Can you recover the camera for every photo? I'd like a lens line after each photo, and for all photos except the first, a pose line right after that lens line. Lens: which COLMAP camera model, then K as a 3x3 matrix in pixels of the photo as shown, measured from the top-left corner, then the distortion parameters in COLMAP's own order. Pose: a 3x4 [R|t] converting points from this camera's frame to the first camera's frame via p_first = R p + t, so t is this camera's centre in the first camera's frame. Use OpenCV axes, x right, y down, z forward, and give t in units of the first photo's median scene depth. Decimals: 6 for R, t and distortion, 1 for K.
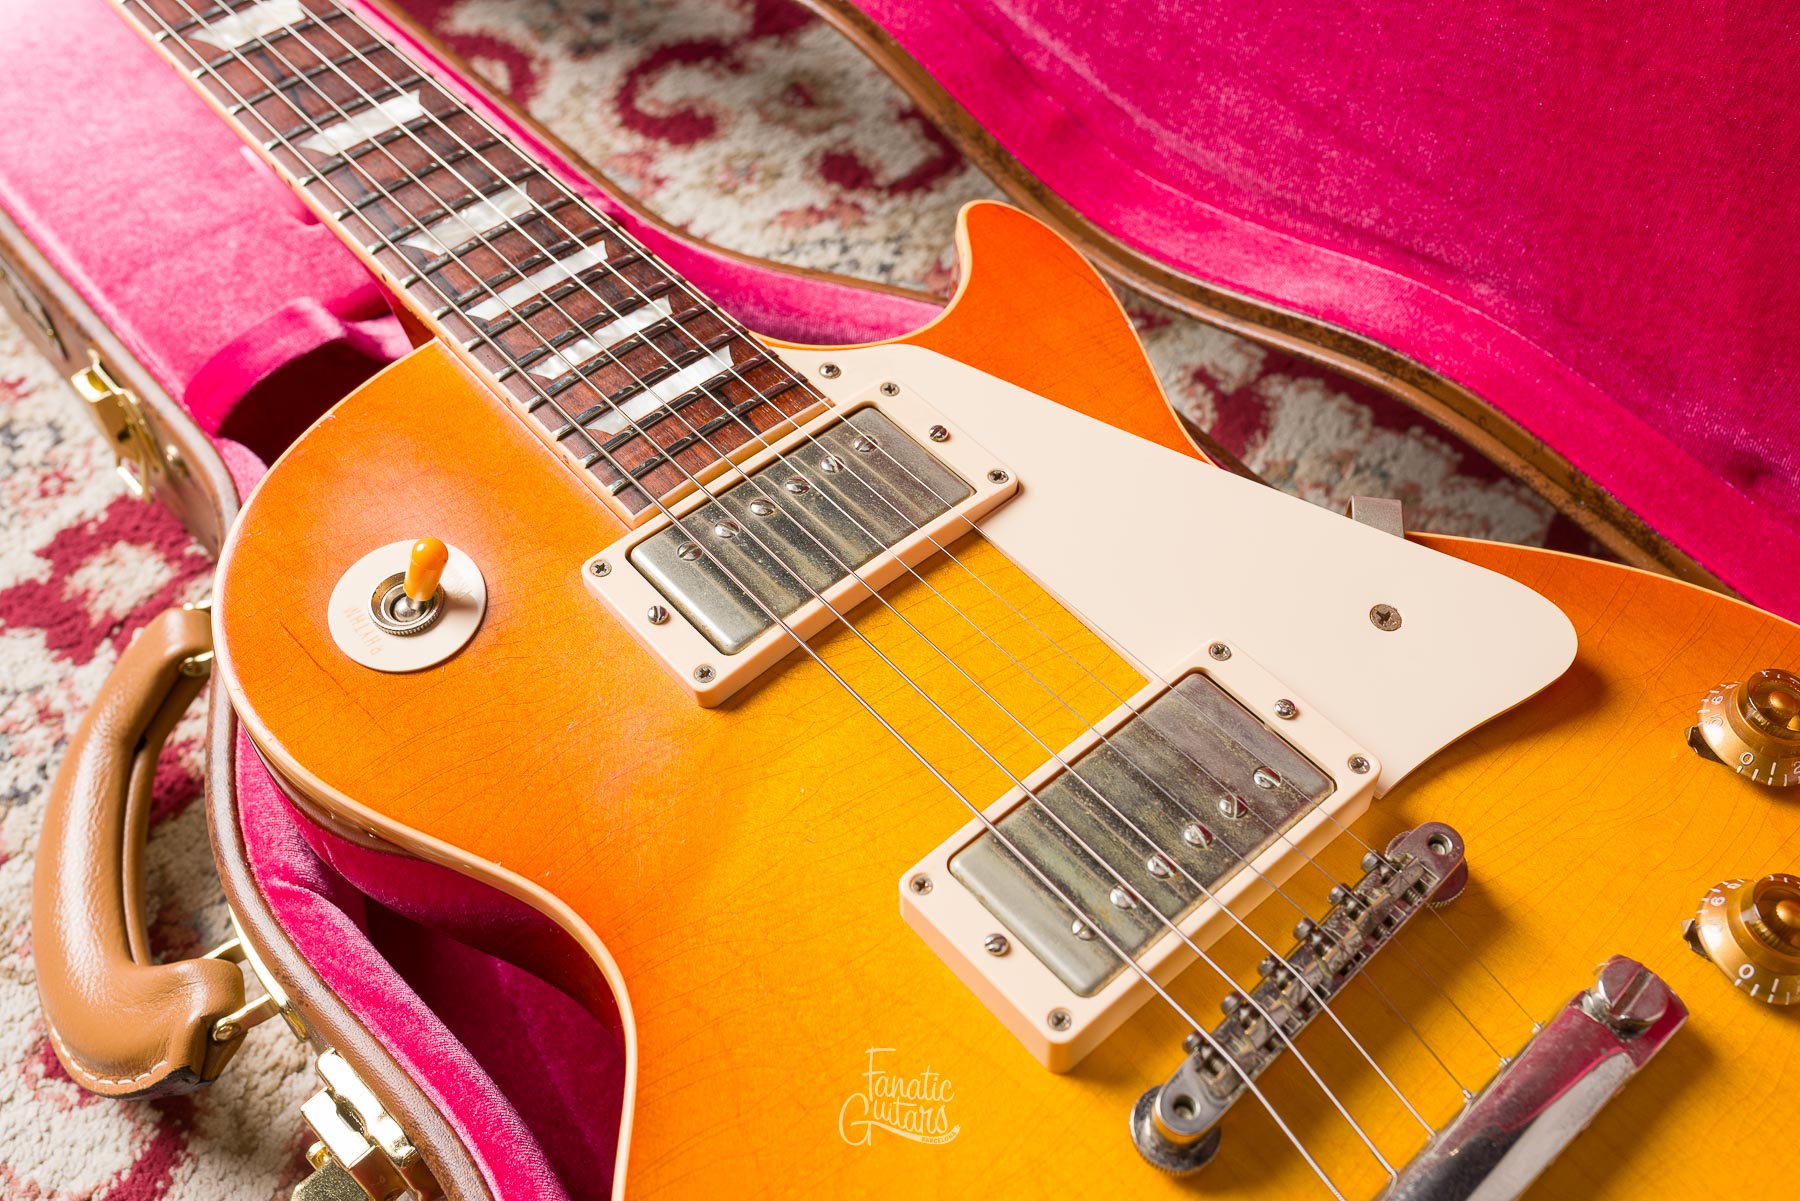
lens RADIAL K [[1775.2, 0, 900.0], [0, 1775.2, 600.5], [0, 0, 1]] dist [0.003049, -0.011500]
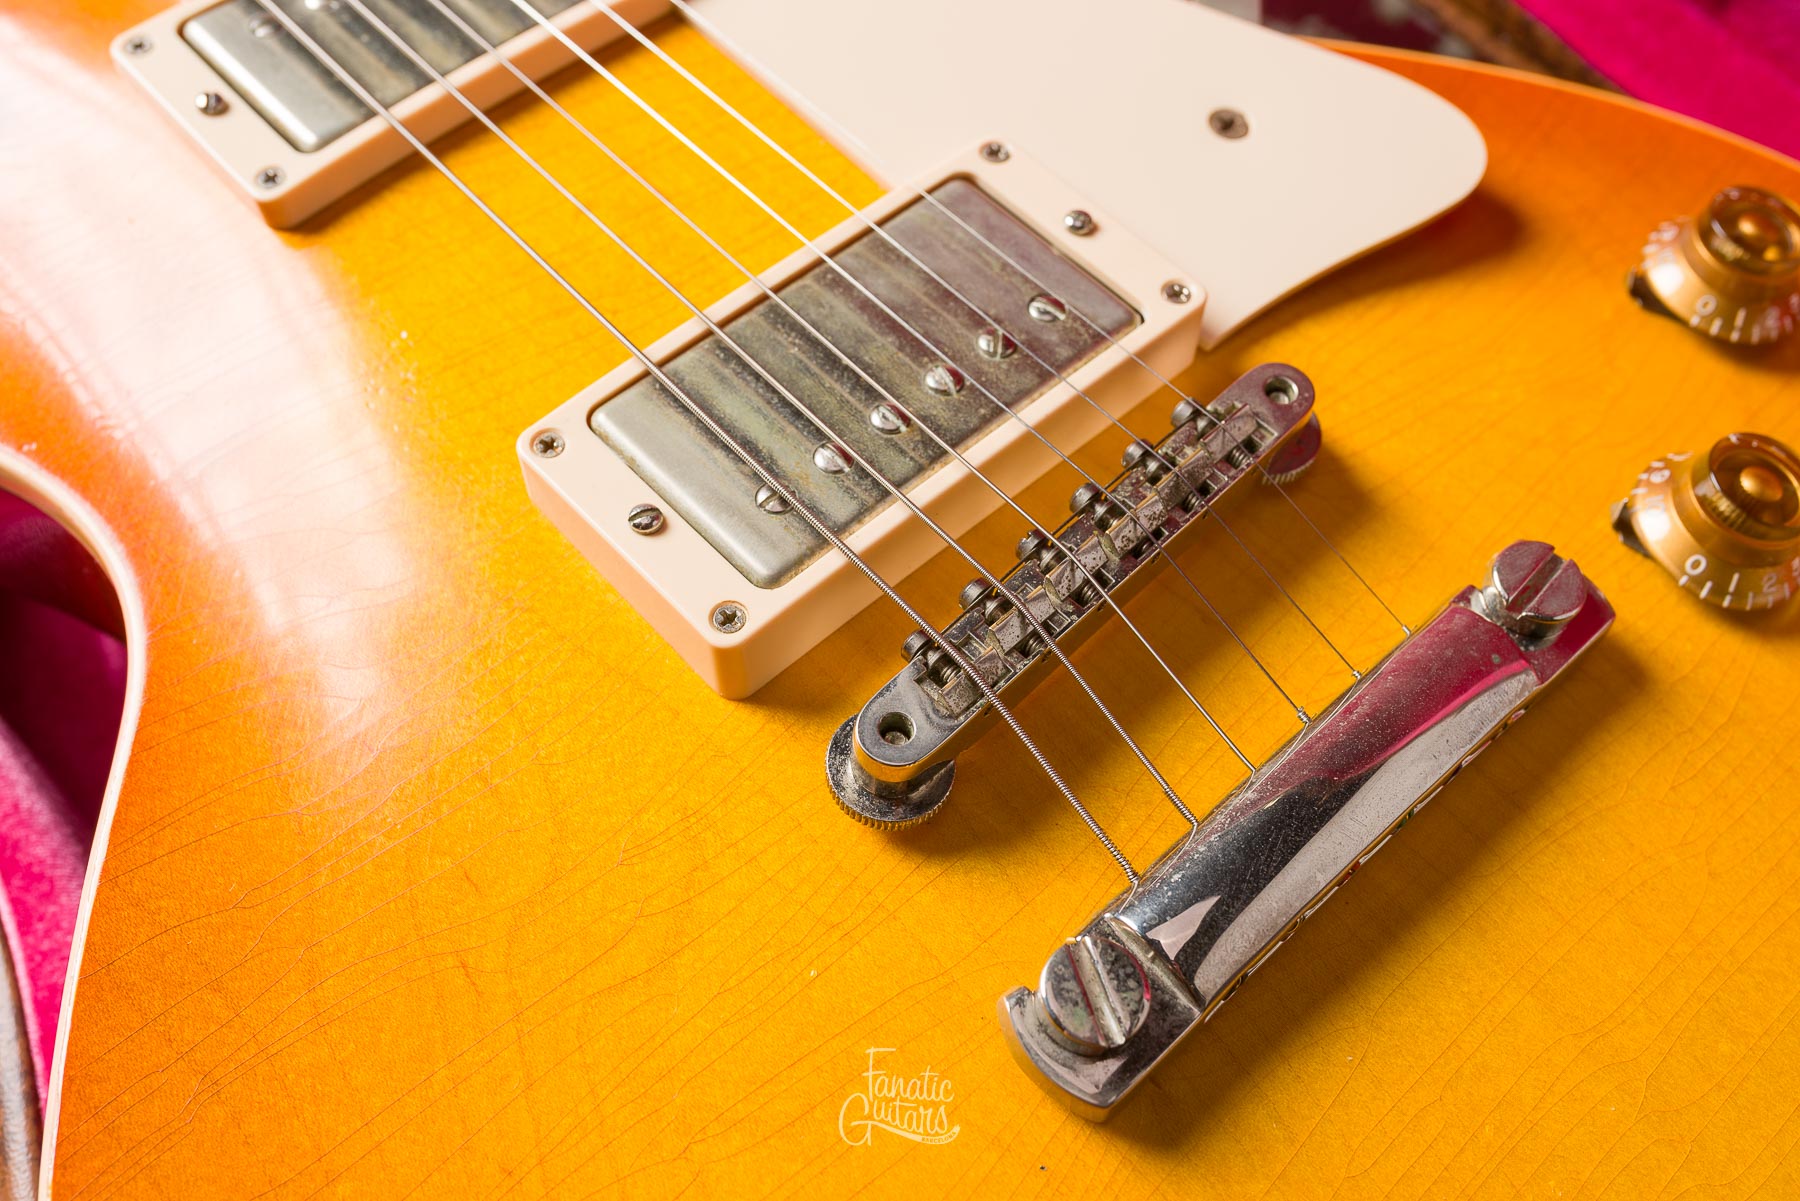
lens RADIAL K [[1843.6, 0, 900.0], [0, 1843.6, 600.5], [0, 0, 1]] dist [0.004605, -0.003020]
pose [[0.999150, -0.004706, 0.040953, 0.094550], [0.000706, 0.995269, 0.097150, 0.117802], [-0.041216, -0.097039, 0.994427, 0.204864]]
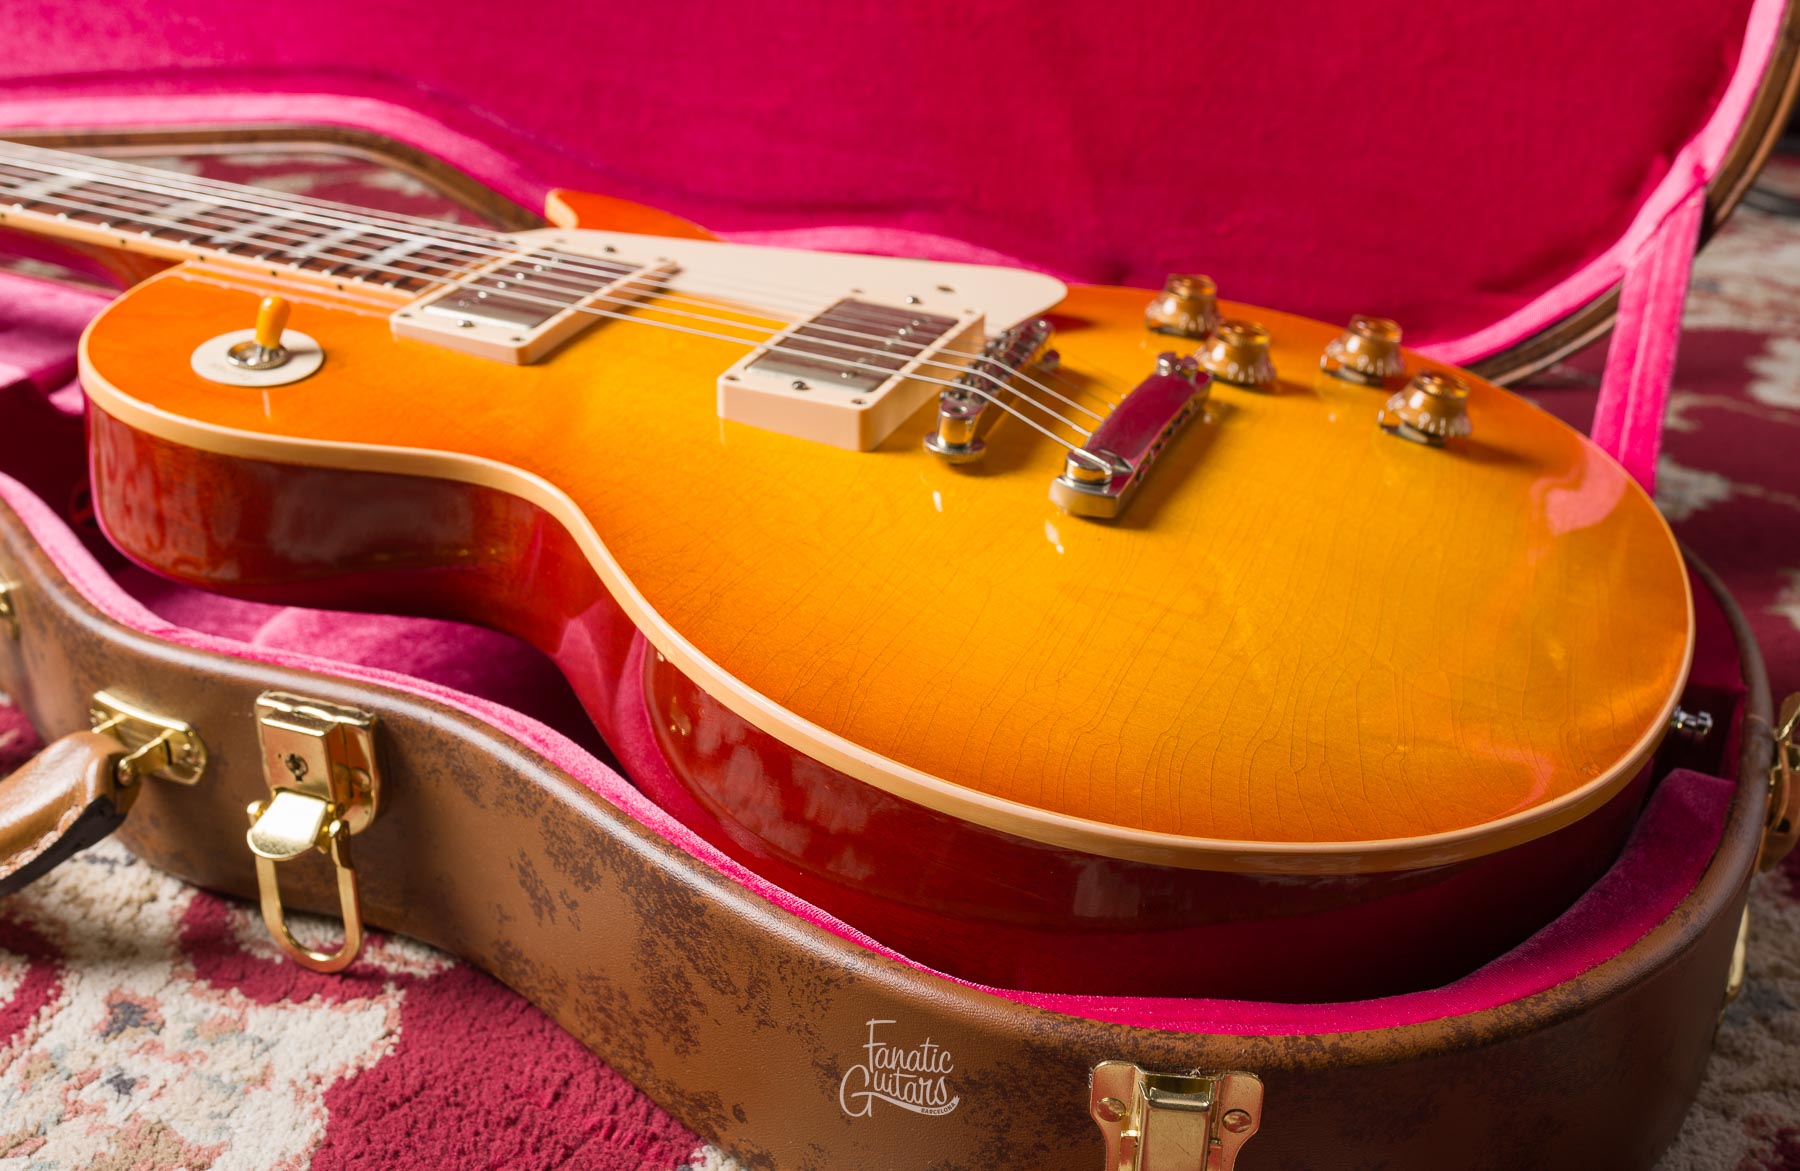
lens RADIAL K [[1933.8, 0, 944.3], [0, 1933.8, 586.5], [0, 0, 1]] dist [0.002010, 0.001917]
pose [[0.887934, -0.165041, 0.429342, -0.414584], [0.322340, 0.889139, -0.324851, 0.676608], [-0.328131, 0.426841, 0.842696, -0.228841]]
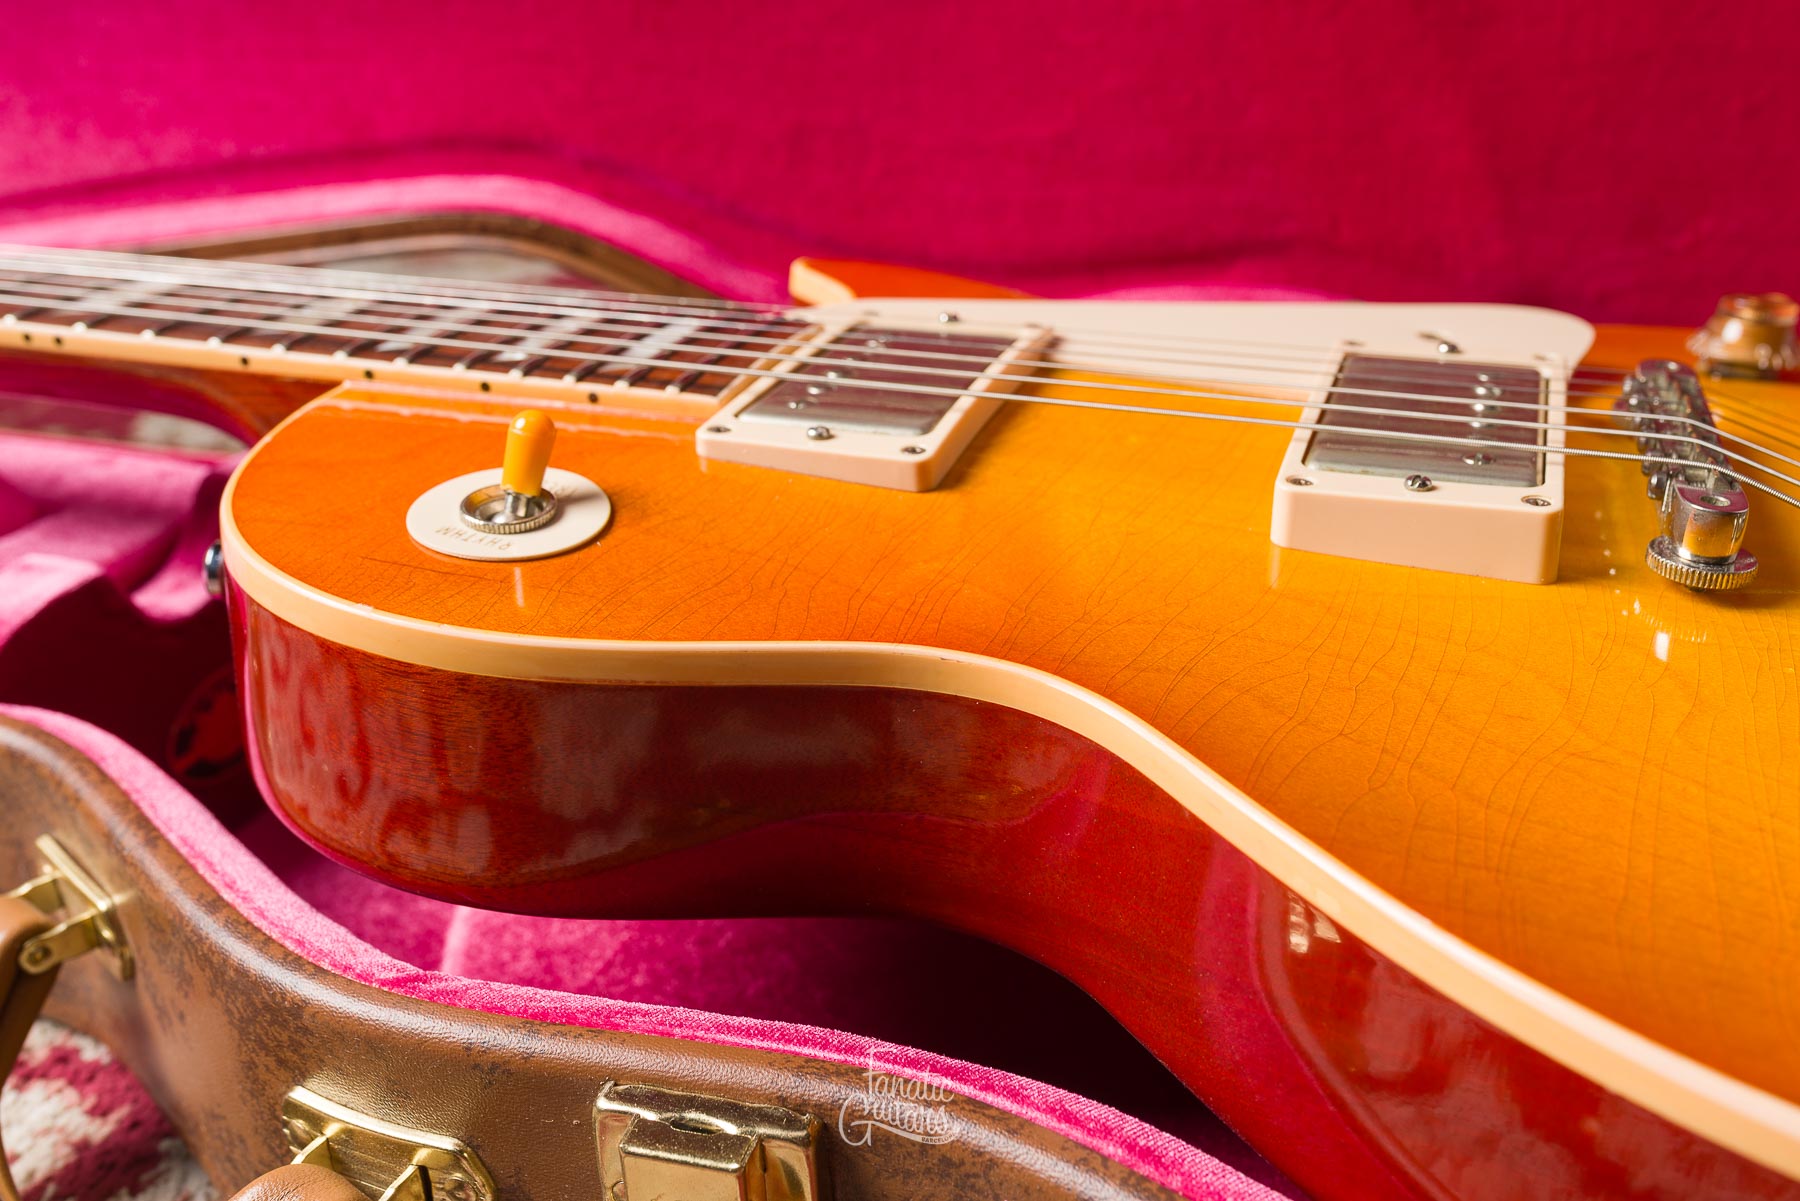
lens RADIAL K [[1826.3, 0, 900.0], [0, 1826.3, 600.5], [0, 0, 1]] dist [0.003413, -0.008106]
pose [[0.866228, -0.215809, 0.450640, -0.448721], [0.399387, 0.841011, -0.364953, 0.357556], [-0.300233, 0.496112, 0.814698, 0.277500]]
